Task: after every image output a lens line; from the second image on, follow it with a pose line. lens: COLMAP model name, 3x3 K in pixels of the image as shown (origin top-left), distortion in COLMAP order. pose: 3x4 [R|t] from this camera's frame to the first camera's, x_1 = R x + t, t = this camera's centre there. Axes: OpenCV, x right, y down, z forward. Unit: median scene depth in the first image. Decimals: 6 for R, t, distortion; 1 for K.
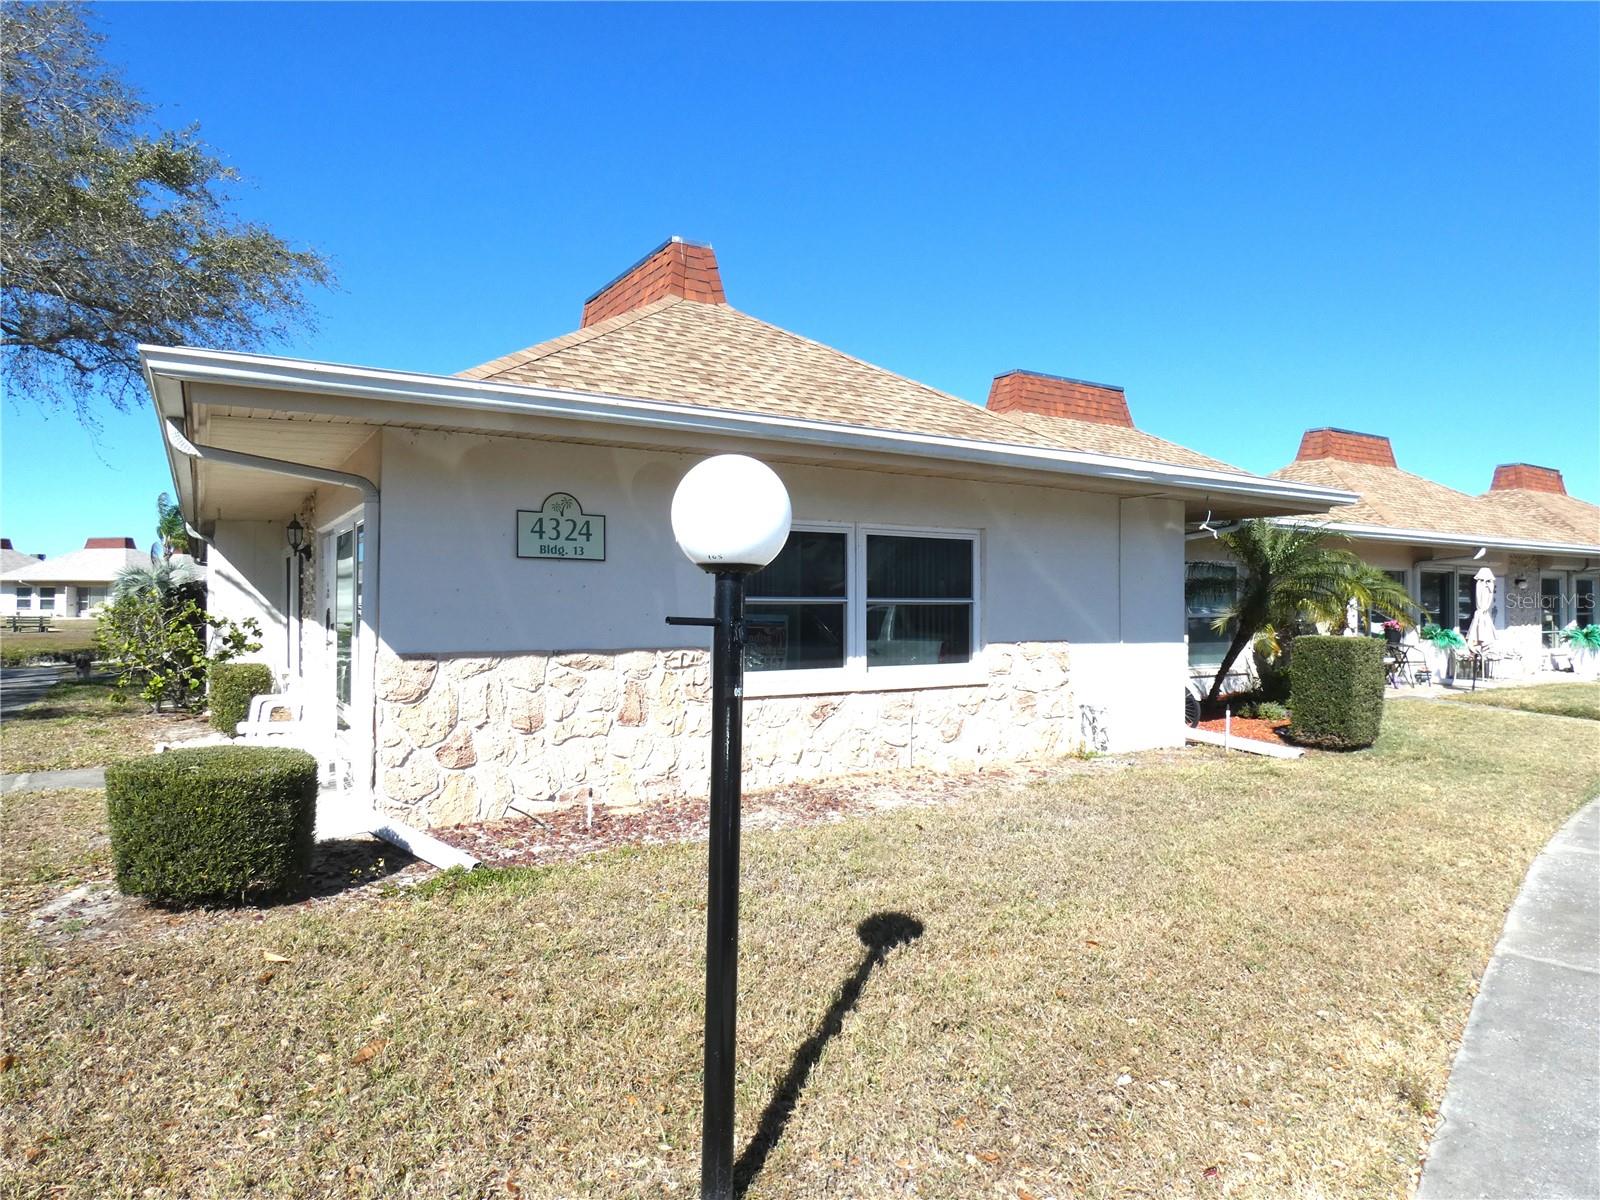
lens RADIAL K [[961.9, 0, 804.3], [0, 961.9, 596.1], [0, 0, 1]] dist [-0.002870, -0.001034]
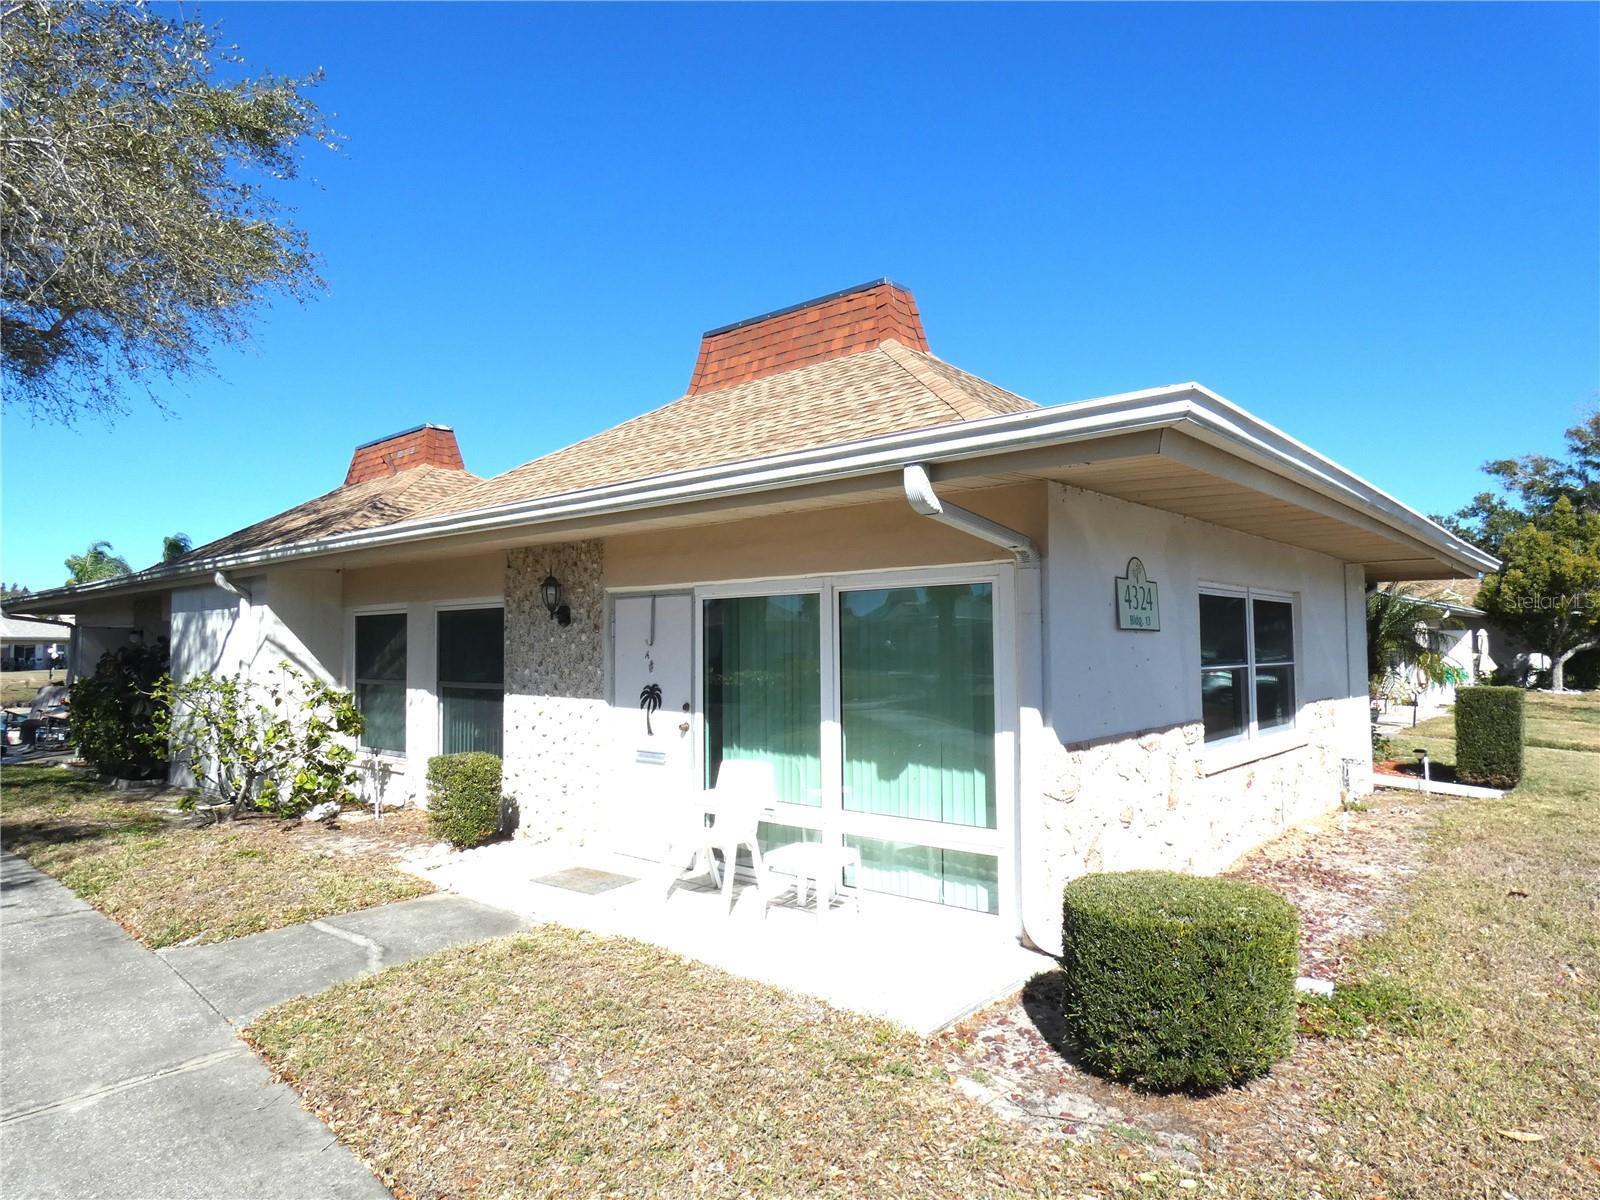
lens RADIAL K [[961.9, 0, 804.3], [0, 961.9, 596.1], [0, 0, 1]] dist [-0.002870, -0.001034]
pose [[0.961877, 0.001466, 0.273480, -0.600850], [0.010990, 0.998971, -0.044010, -0.025235], [-0.273263, 0.045338, 0.960870, 0.159257]]
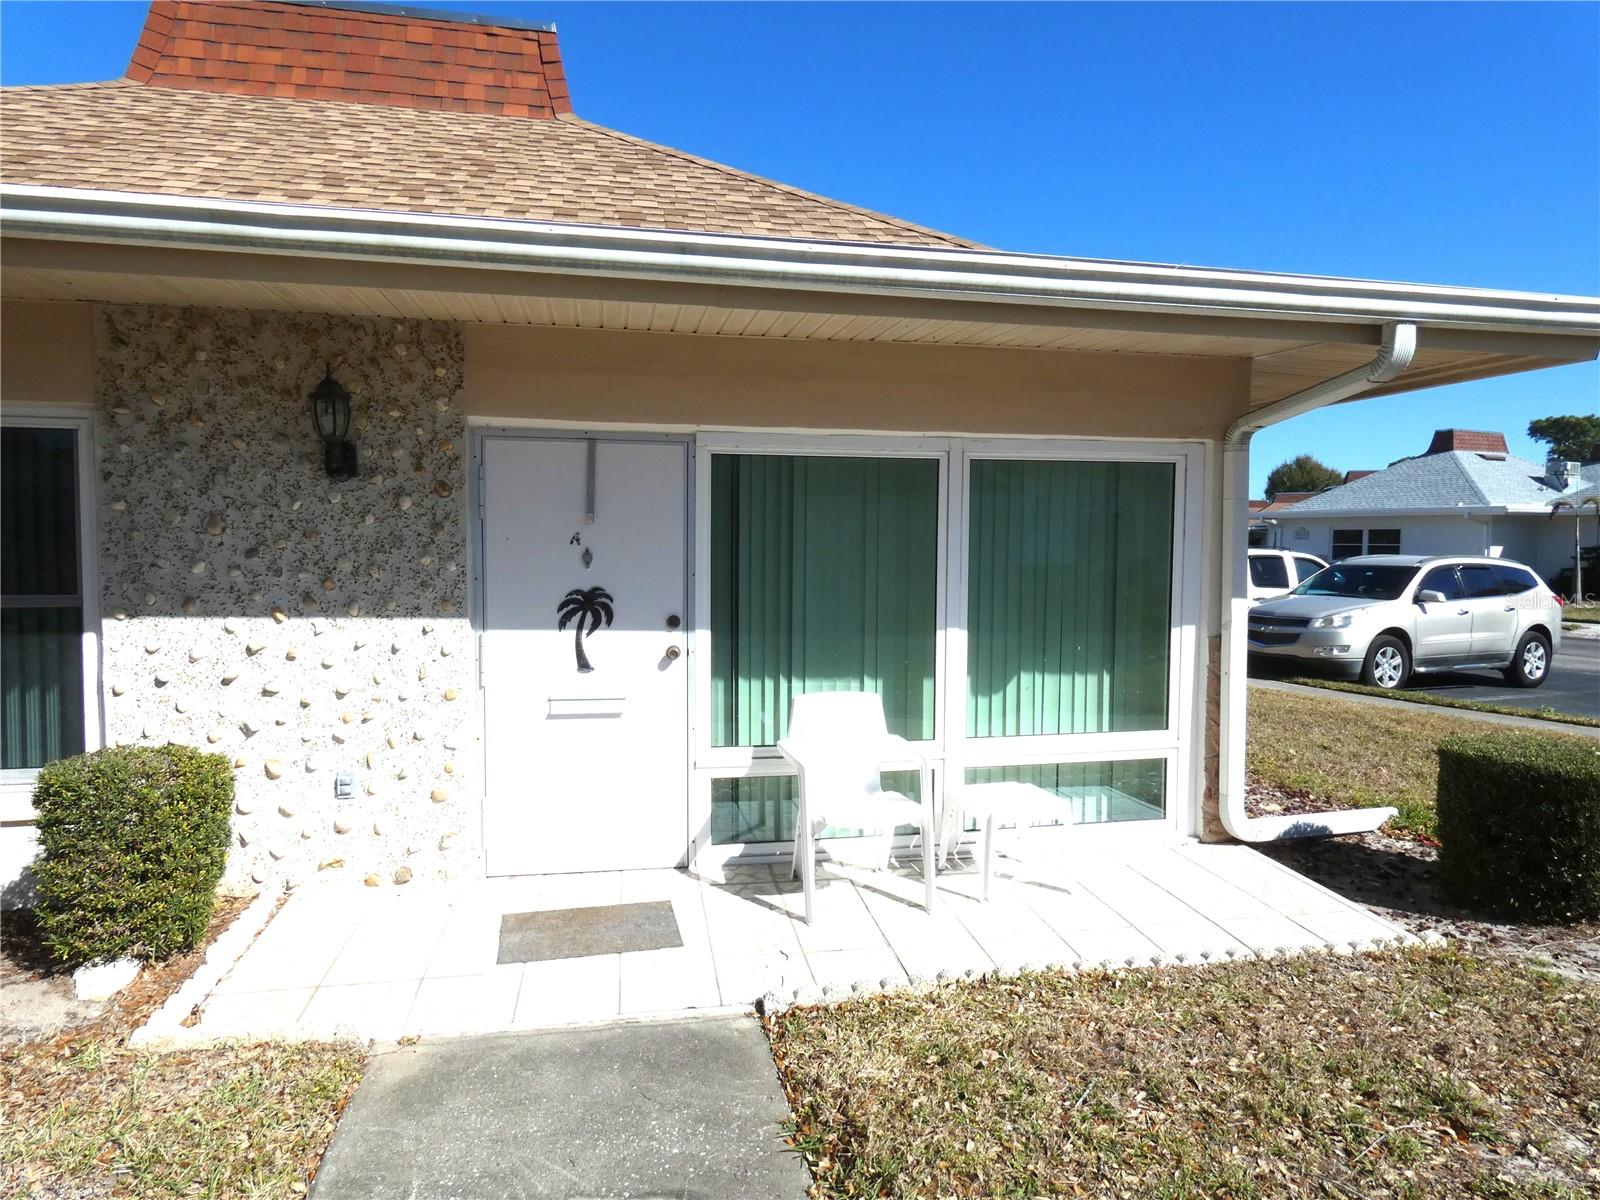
lens RADIAL K [[961.9, 0, 804.3], [0, 961.9, 596.1], [0, 0, 1]] dist [-0.002870, -0.001034]
pose [[0.381315, -0.056133, 0.922739, -0.896746], [-0.013319, 0.997718, 0.066199, -0.017863], [-0.924349, -0.037533, 0.379697, 0.666085]]
